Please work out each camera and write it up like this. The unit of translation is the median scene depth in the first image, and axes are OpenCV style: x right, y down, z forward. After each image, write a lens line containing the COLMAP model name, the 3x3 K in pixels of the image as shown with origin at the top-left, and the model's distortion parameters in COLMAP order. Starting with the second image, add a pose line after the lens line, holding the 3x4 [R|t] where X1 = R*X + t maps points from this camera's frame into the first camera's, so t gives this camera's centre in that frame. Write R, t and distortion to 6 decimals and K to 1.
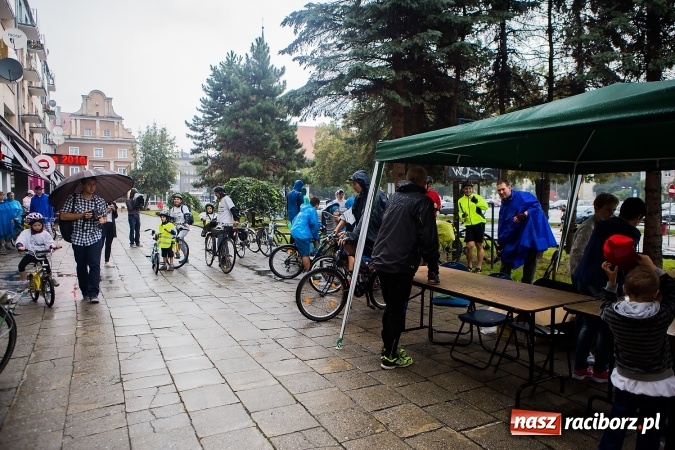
lens RADIAL K [[477.3, 0, 337.5], [0, 477.3, 225.0], [0, 0, 1]] dist [-0.113539, 0.111562]
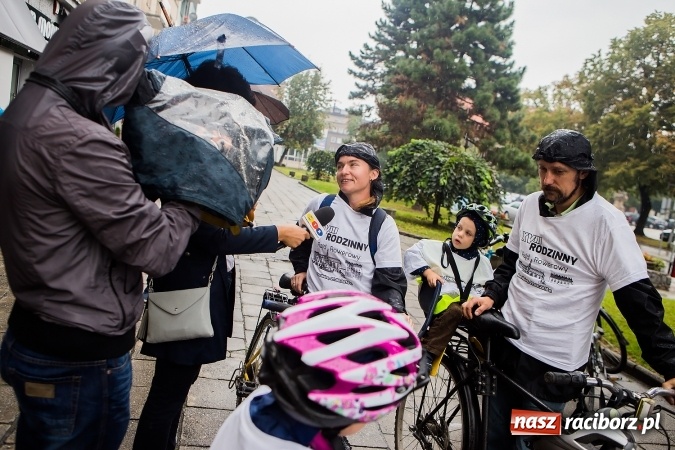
lens RADIAL K [[537.0, 0, 337.5], [0, 537.0, 225.0], [0, 0, 1]] dist [-0.070144, 0.004228]
pose [[0.944161, 0.190099, -0.269115, -0.076795], [-0.179604, 0.981698, 0.063337, -0.012445], [0.276230, -0.011466, 0.961023, 0.224140]]
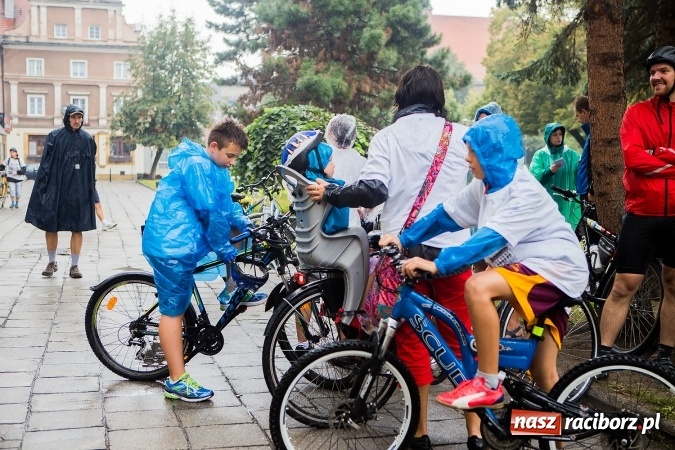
lens RADIAL K [[910.2, 0, 337.5], [0, 910.2, 225.0], [0, 0, 1]] dist [0.003851, 0.059941]
pose [[0.973783, 0.024613, -0.226142, 0.028662], [-0.021553, 0.999640, 0.015992, -0.000702], [0.226454, -0.010698, 0.973963, 0.108957]]
